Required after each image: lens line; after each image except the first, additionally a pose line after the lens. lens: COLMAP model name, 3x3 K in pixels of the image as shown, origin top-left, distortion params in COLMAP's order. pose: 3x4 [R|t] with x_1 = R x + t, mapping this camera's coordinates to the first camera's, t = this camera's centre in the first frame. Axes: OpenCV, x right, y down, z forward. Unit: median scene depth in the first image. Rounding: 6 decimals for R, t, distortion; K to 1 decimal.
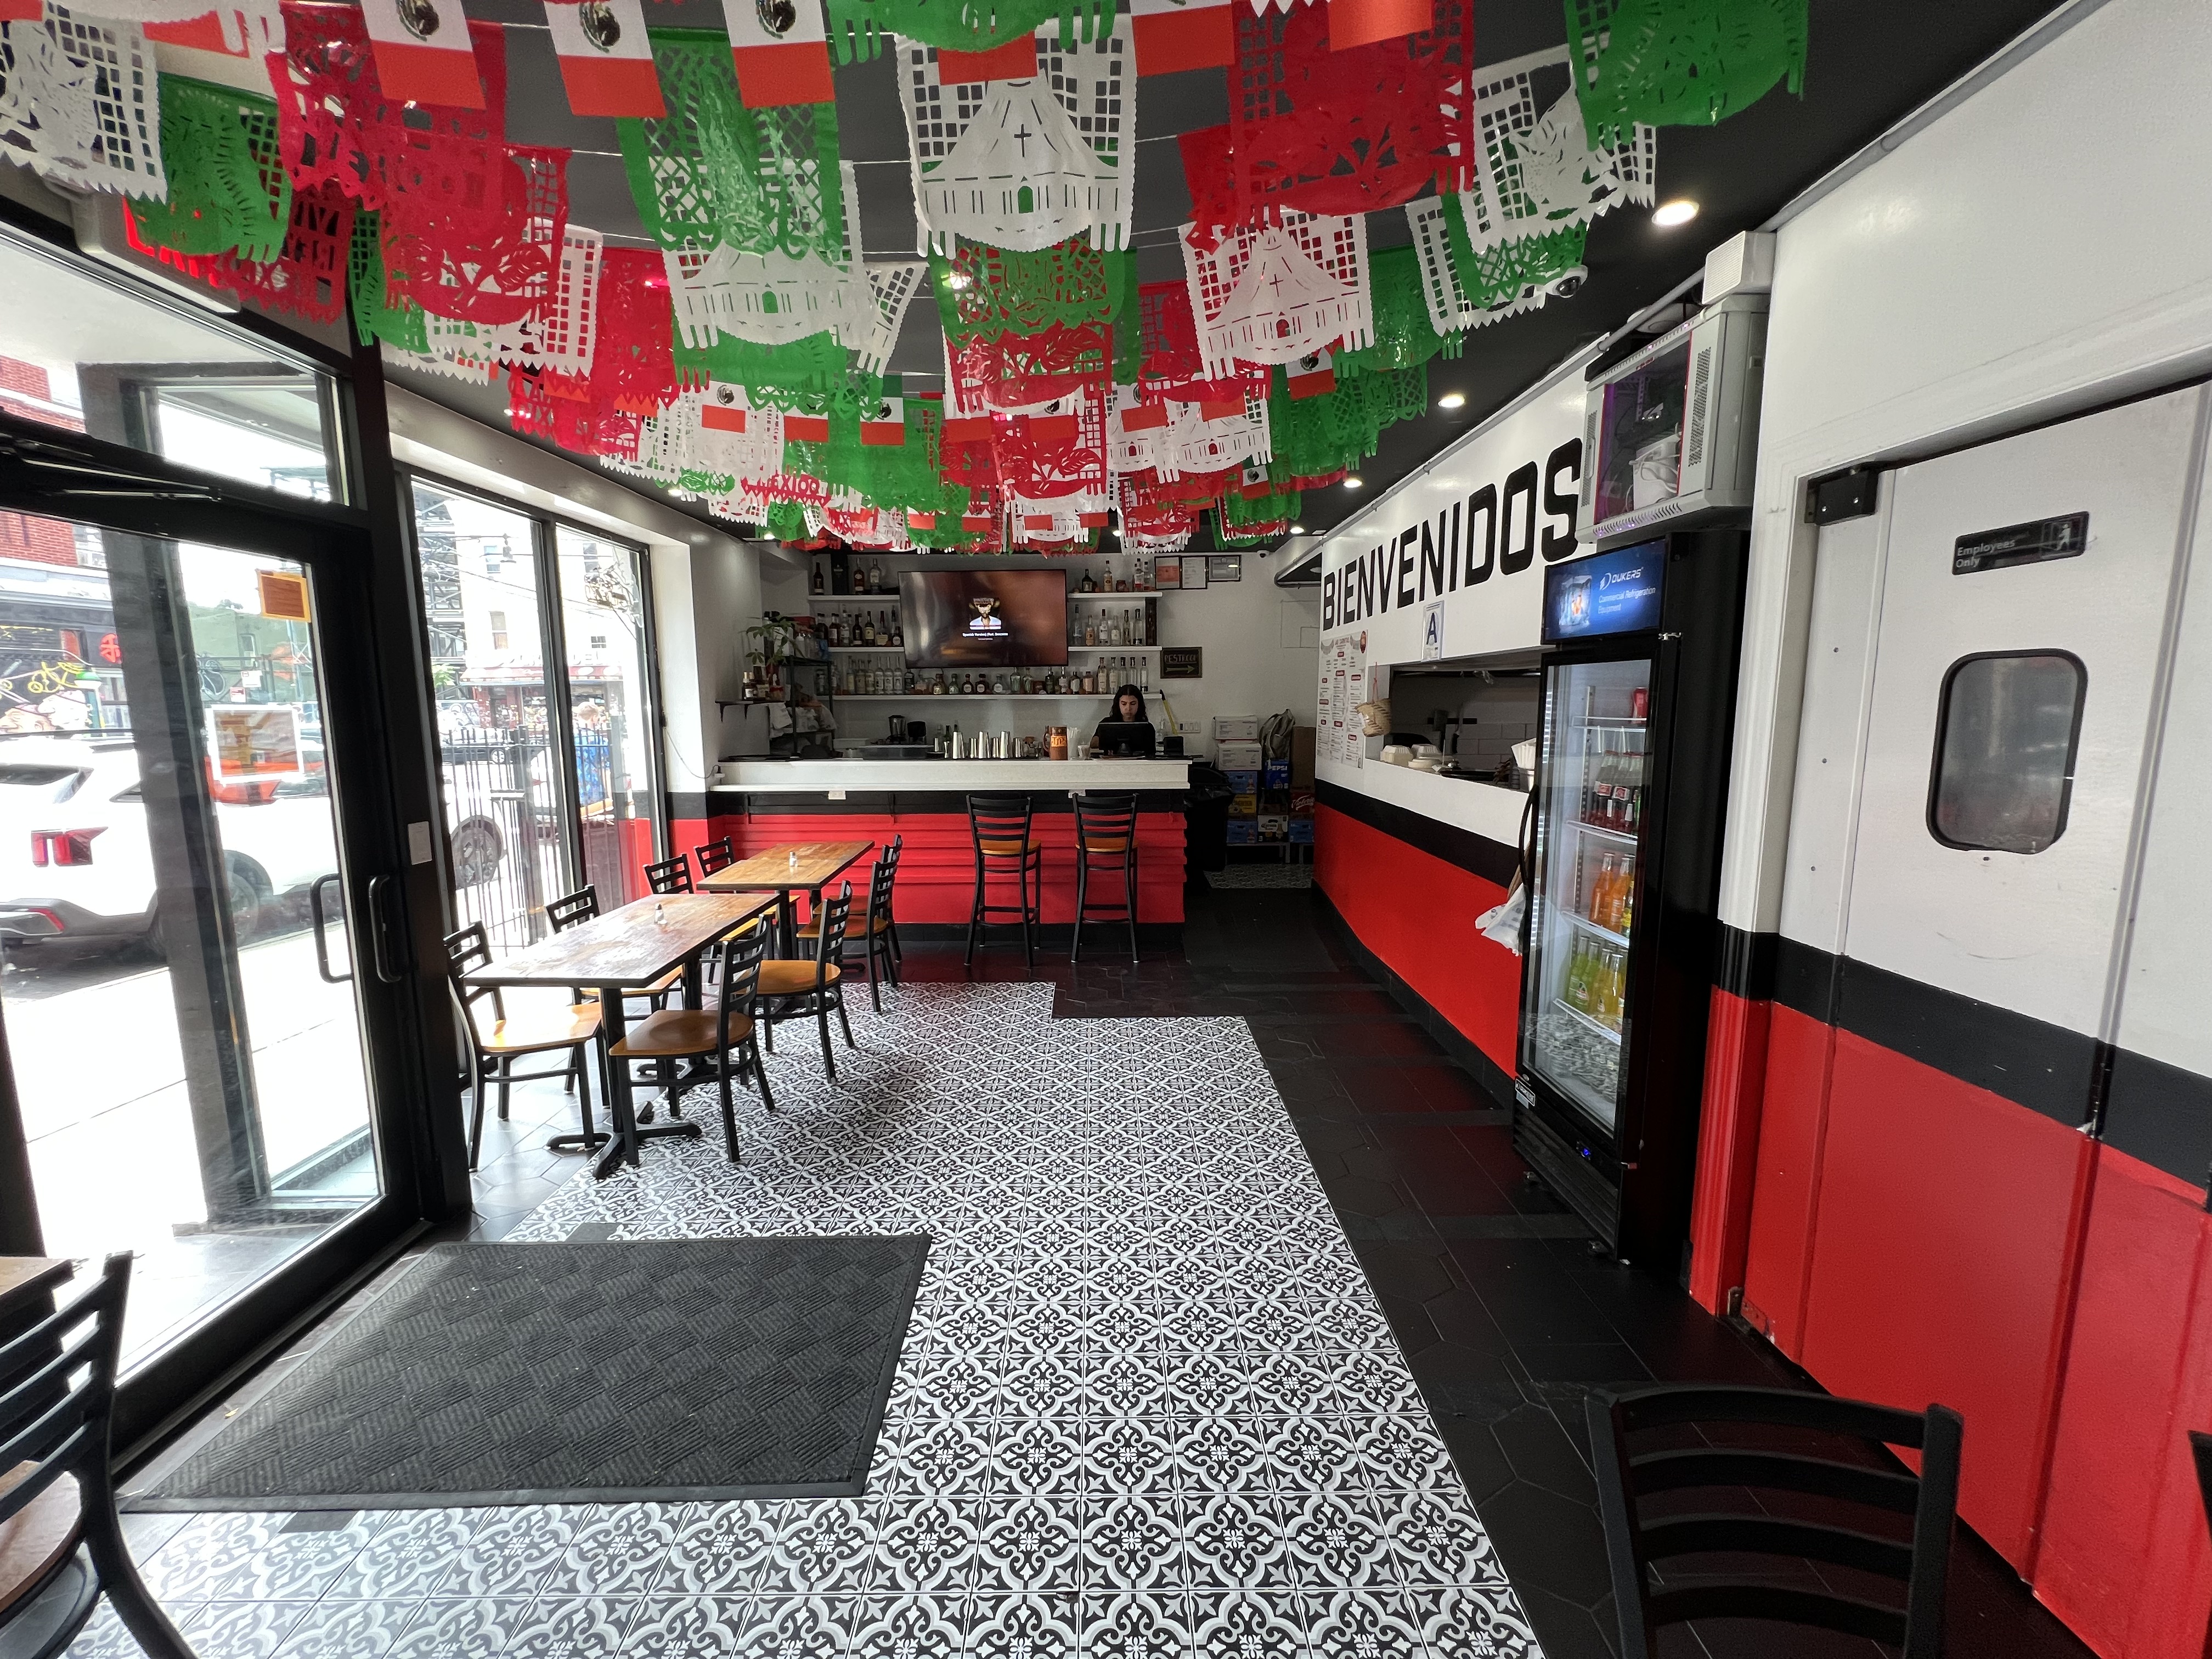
lens RADIAL K [[886.1, 0, 1098.7], [0, 886.1, 821.6], [0, 0, 1]] dist [-0.003565, 0.000591]
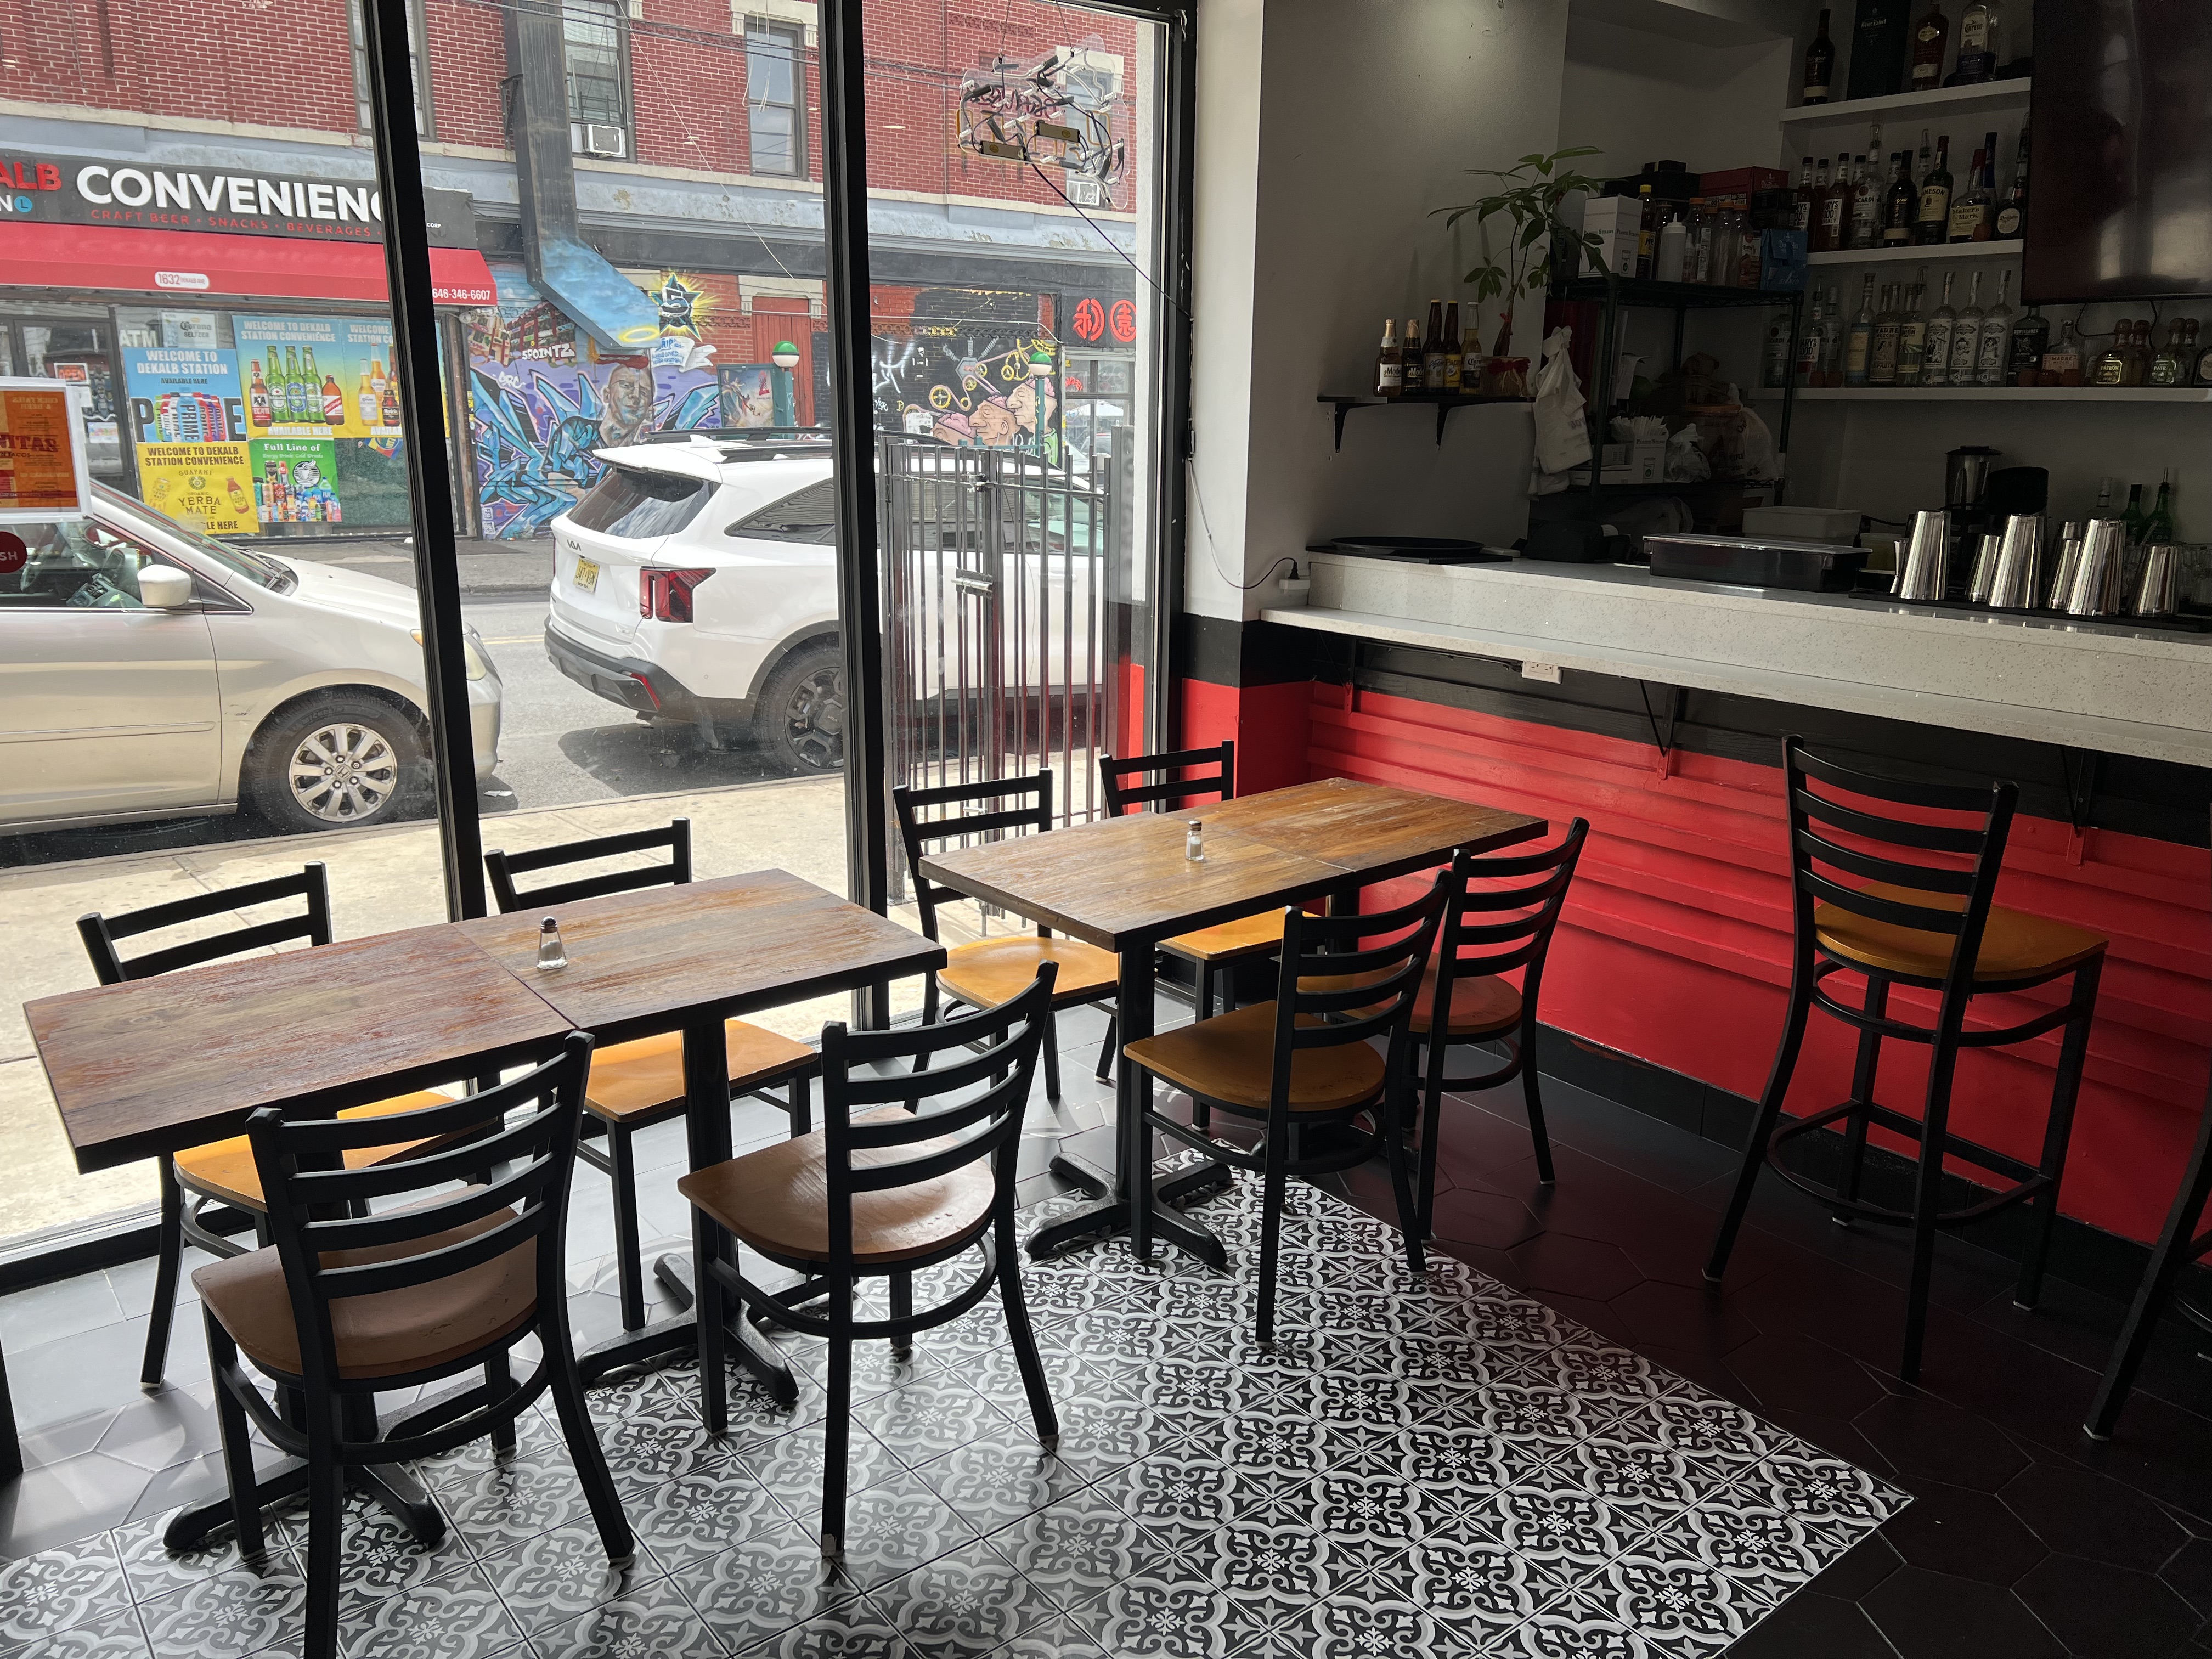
lens RADIAL K [[1676.0, 0, 1114.8], [0, 1676.0, 835.4], [0, 0, 1]] dist [0.045662, -0.050842]
pose [[0.620115, 0.209000, -0.756159, 0.172004], [-0.122103, 0.977827, 0.170133, -0.081060], [0.774951, -0.013173, 0.631885, 0.601256]]
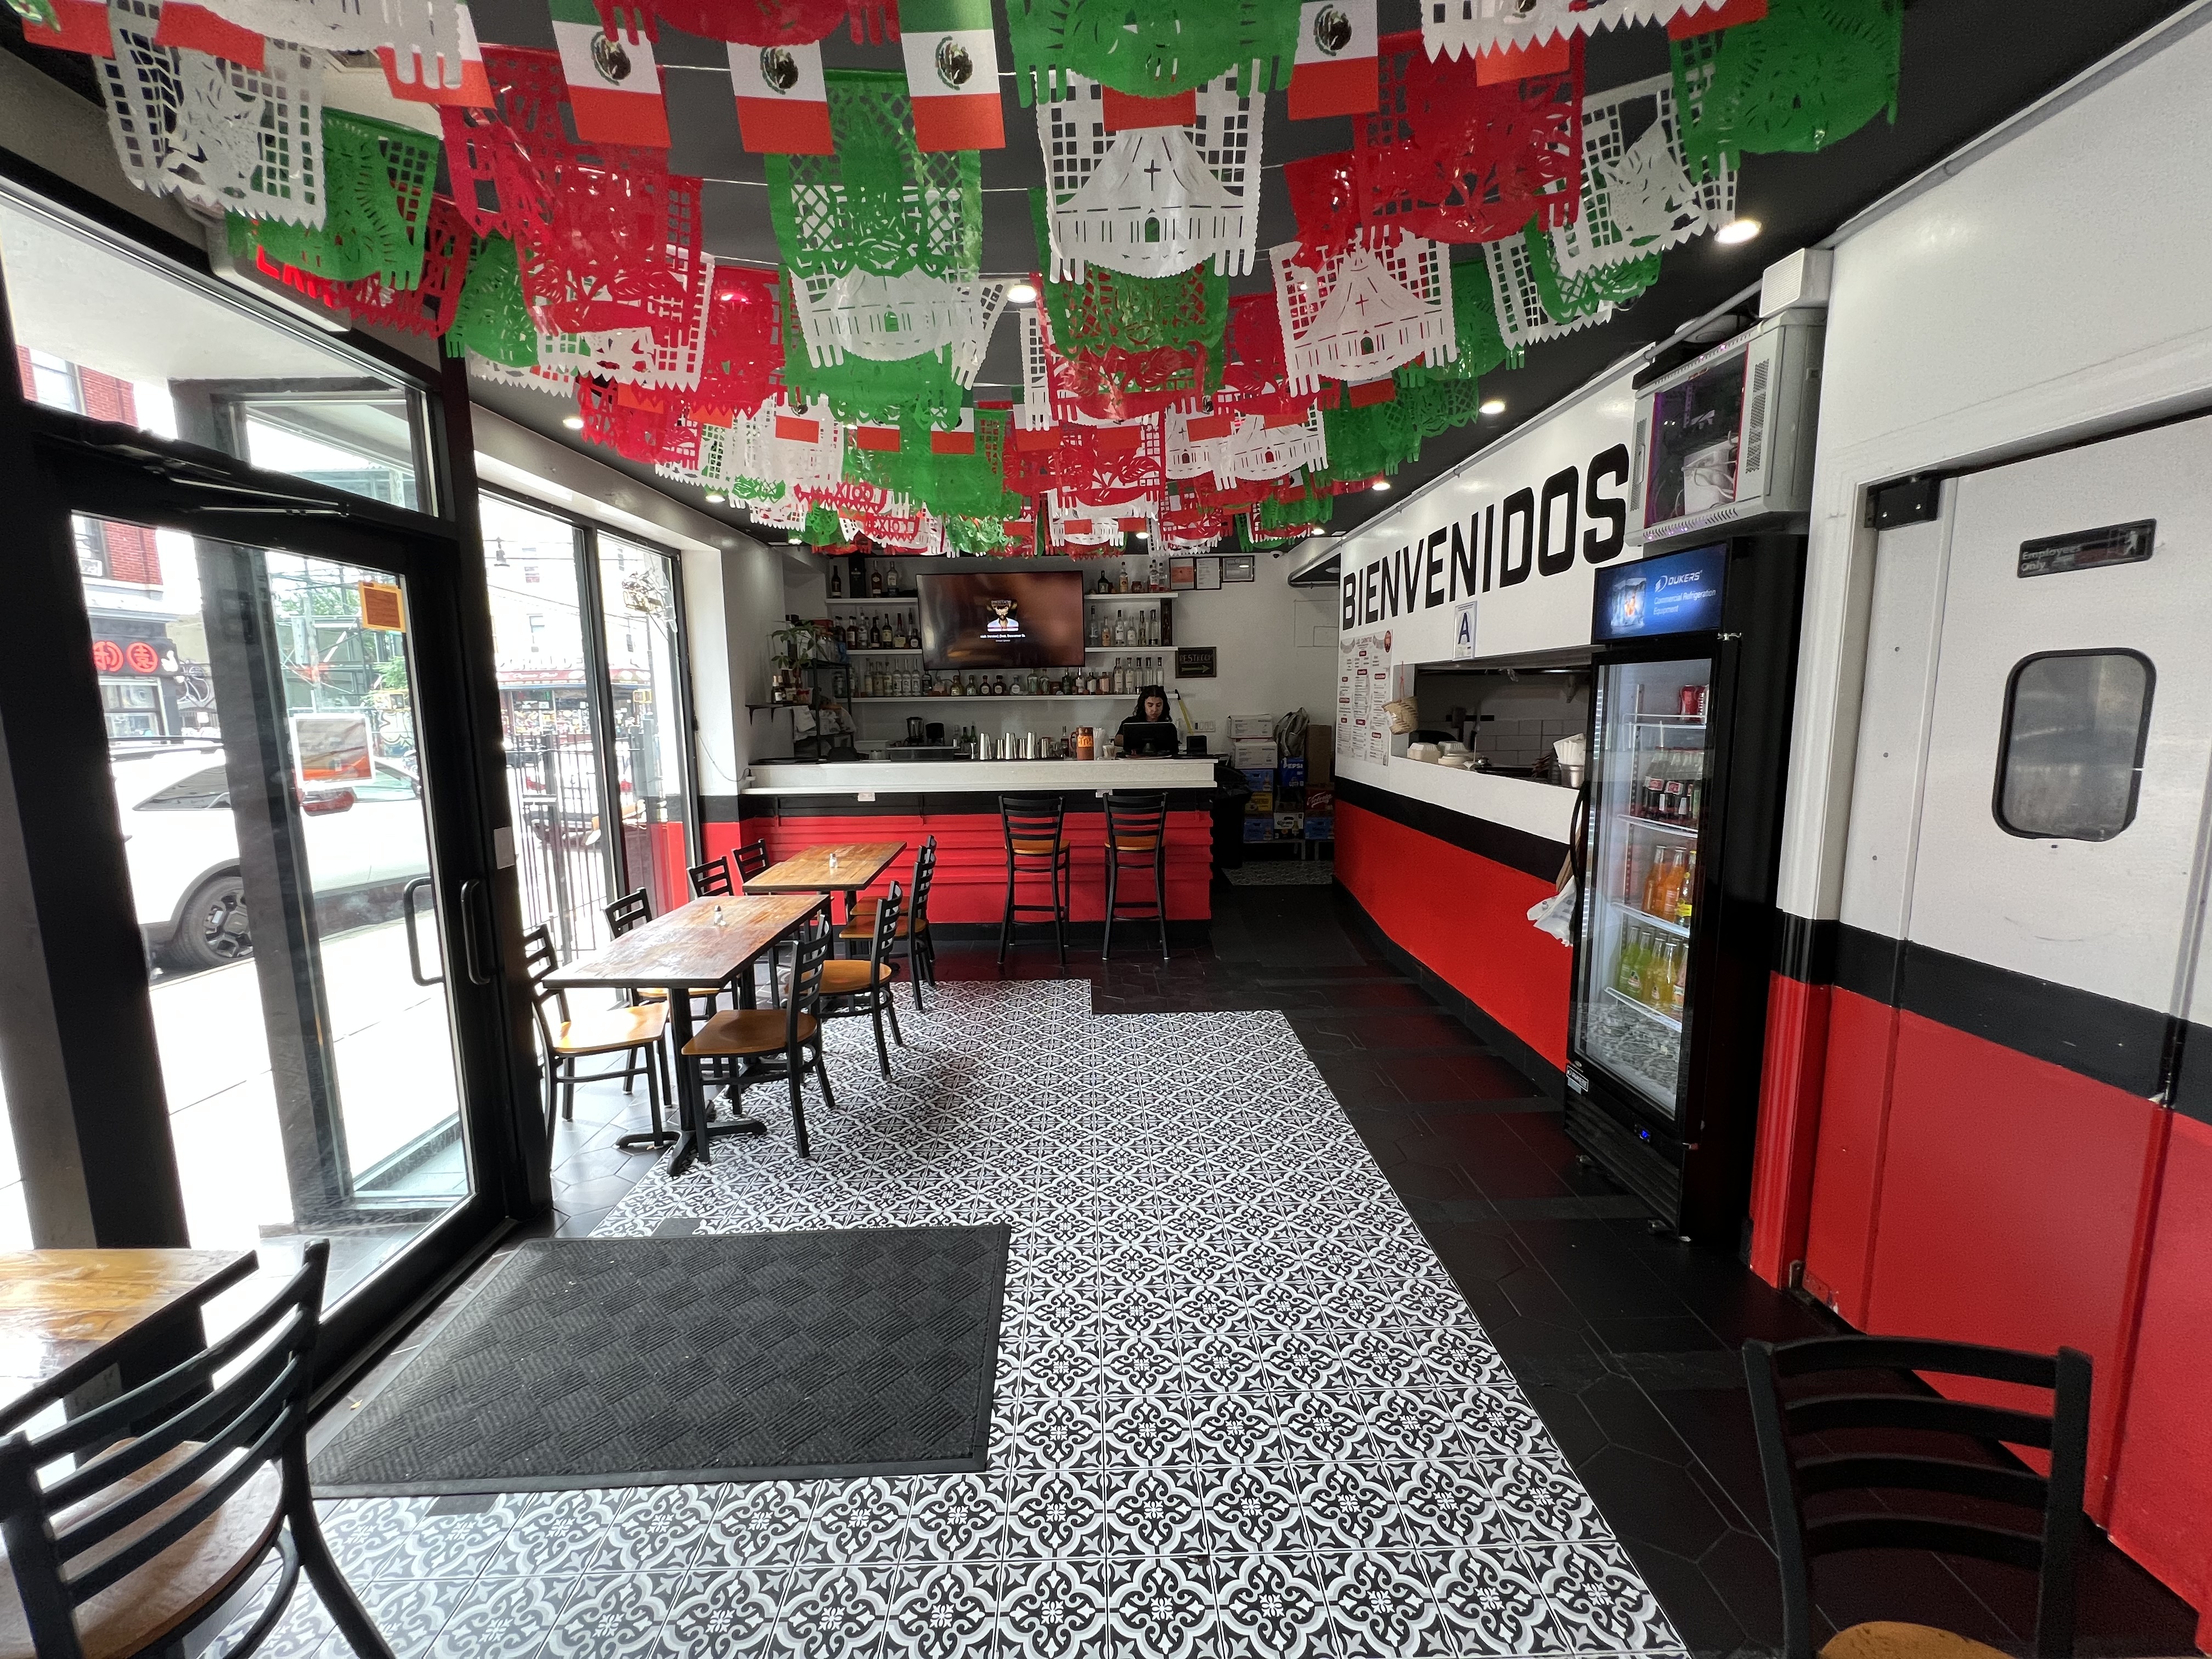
lens RADIAL K [[886.1, 0, 1098.7], [0, 886.1, 821.6], [0, 0, 1]] dist [-0.003565, 0.000591]
pose [[0.999881, -0.010019, 0.011725, -0.059178], [0.010008, 0.999949, 0.000994, -0.000180], [-0.011734, -0.000876, 0.999931, -0.017284]]
